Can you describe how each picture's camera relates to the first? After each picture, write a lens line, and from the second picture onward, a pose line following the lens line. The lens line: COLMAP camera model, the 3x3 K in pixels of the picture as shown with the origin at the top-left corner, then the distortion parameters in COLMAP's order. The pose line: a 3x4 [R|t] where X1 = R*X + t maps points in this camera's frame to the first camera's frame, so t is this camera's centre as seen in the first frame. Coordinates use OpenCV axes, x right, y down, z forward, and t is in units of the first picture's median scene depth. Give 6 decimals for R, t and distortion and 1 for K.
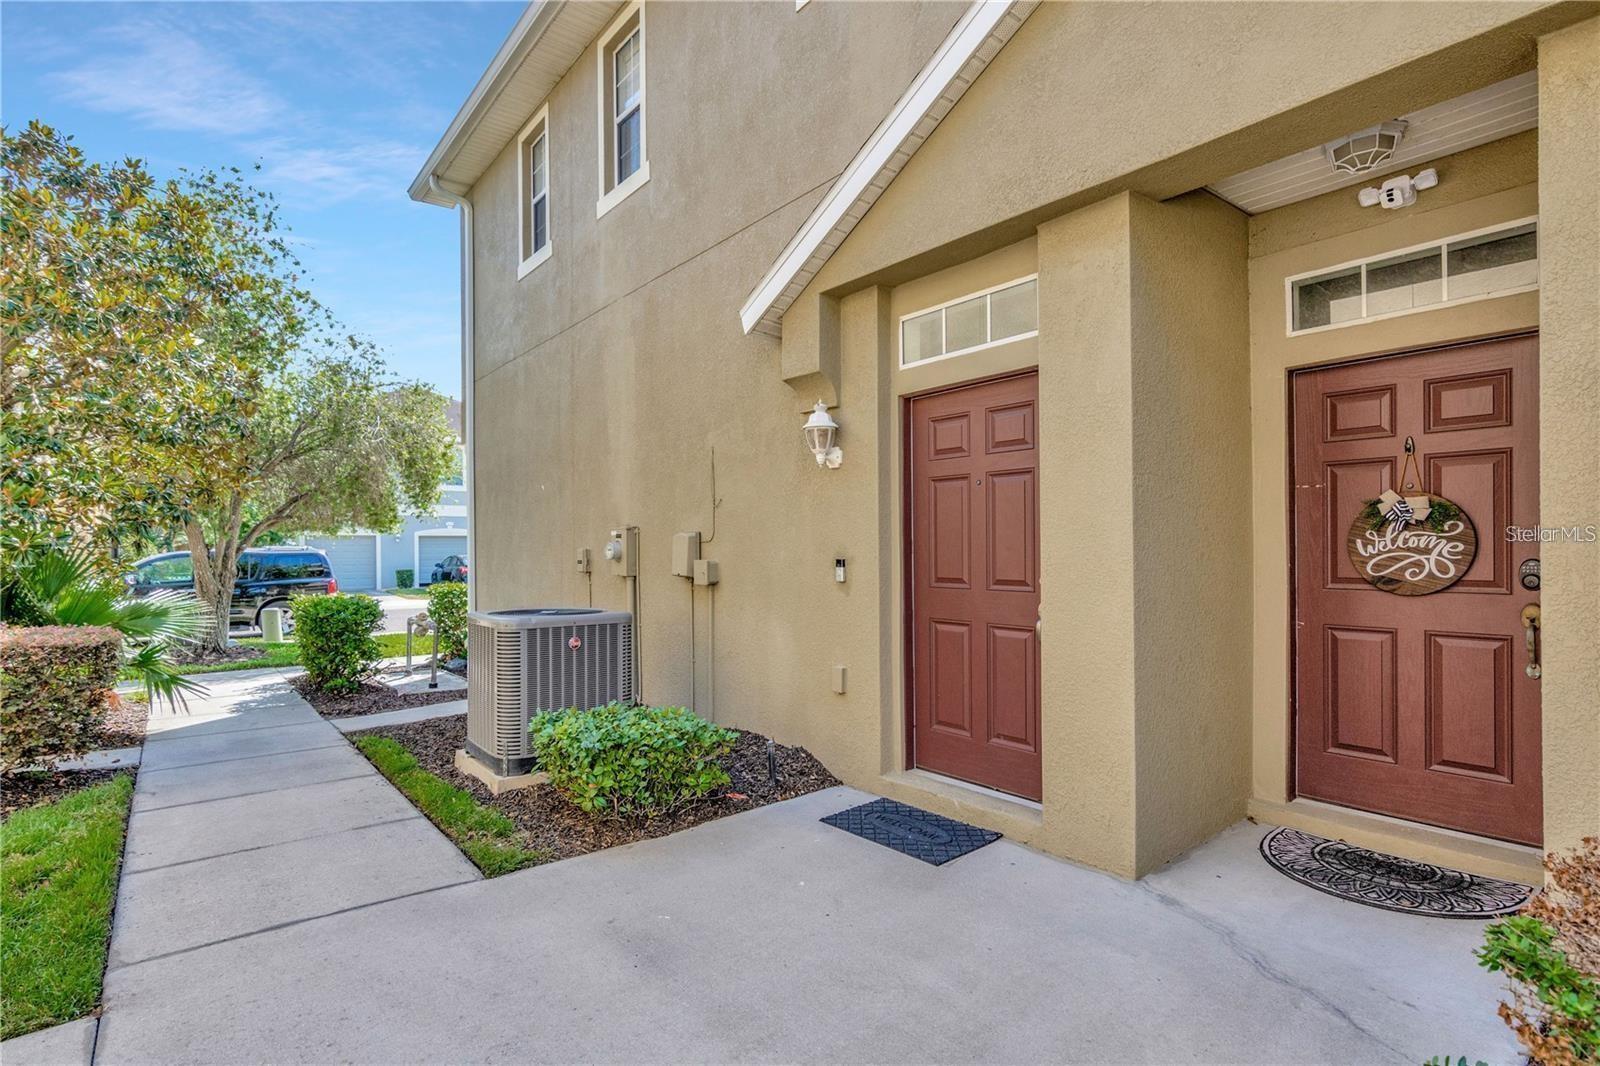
lens RADIAL K [[788.2, 0, 802.7], [0, 788.2, 520.0], [0, 0, 1]] dist [0.002365, 0.000611]
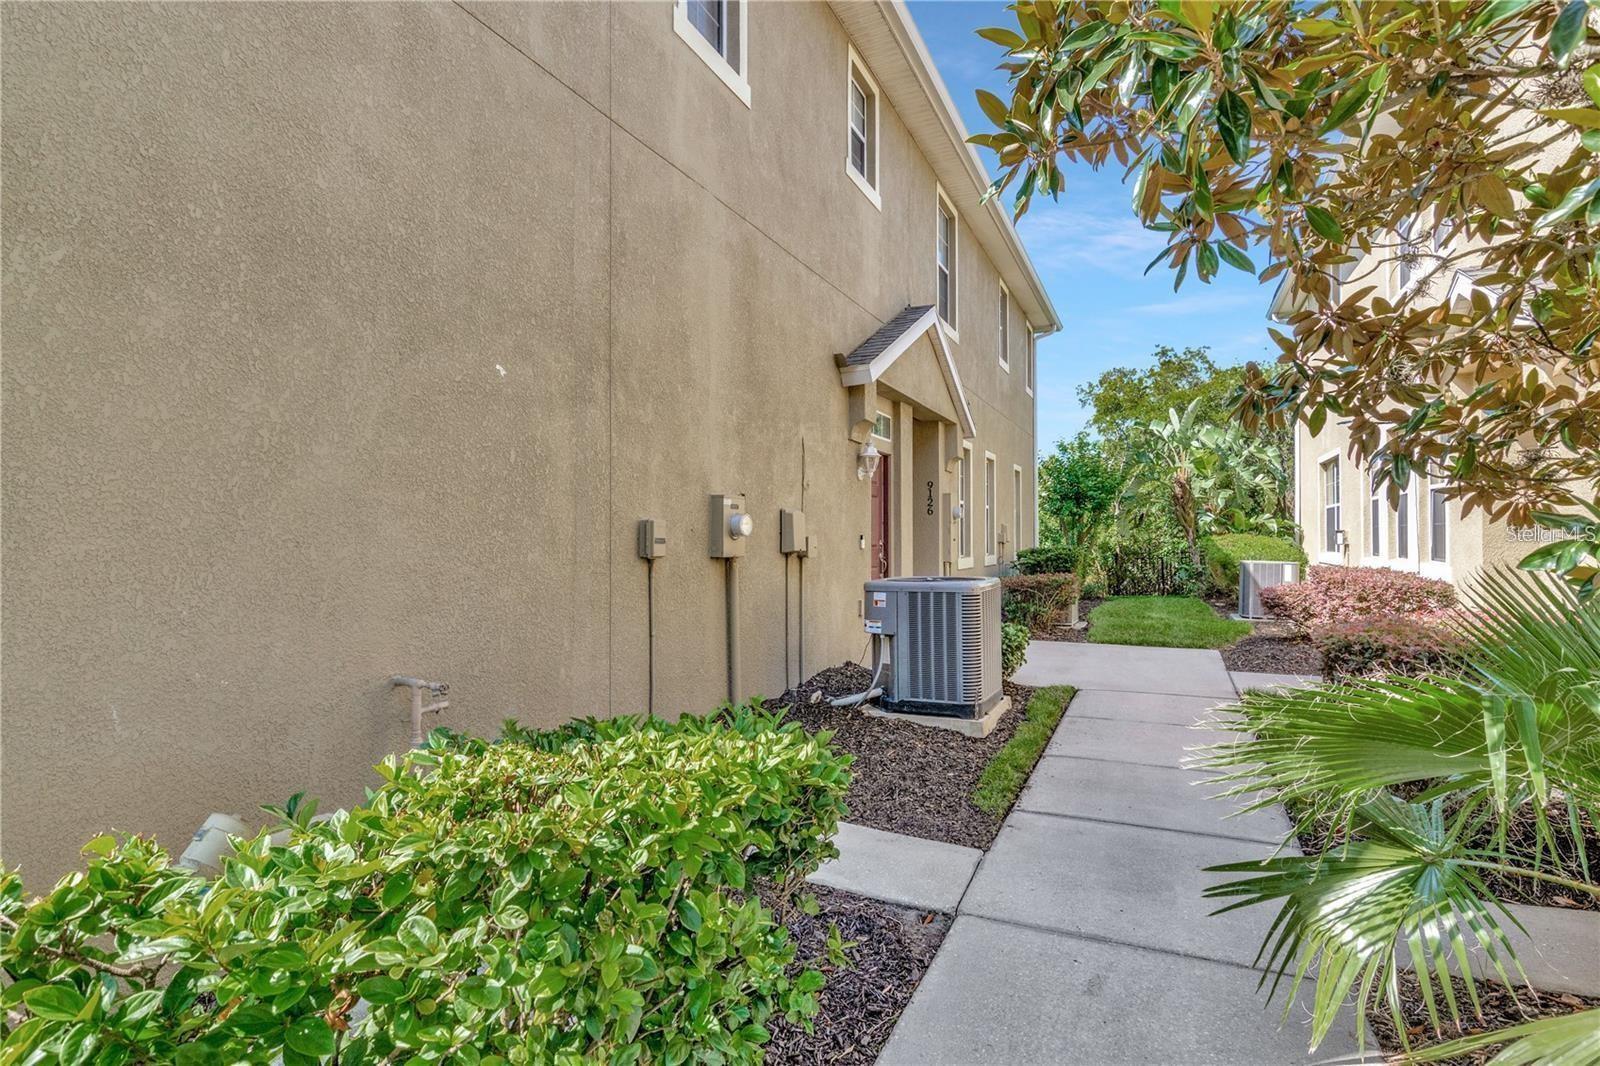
lens RADIAL K [[777.1, 0, 798.1], [0, 777.1, 537.1], [0, 0, 1]] dist [-0.000403, 0.000463]
pose [[-0.437685, 0.037810, 0.898333, -1.021832], [-0.016663, 0.998603, -0.050149, 0.093021], [-0.898974, -0.036919, -0.436443, 1.369018]]
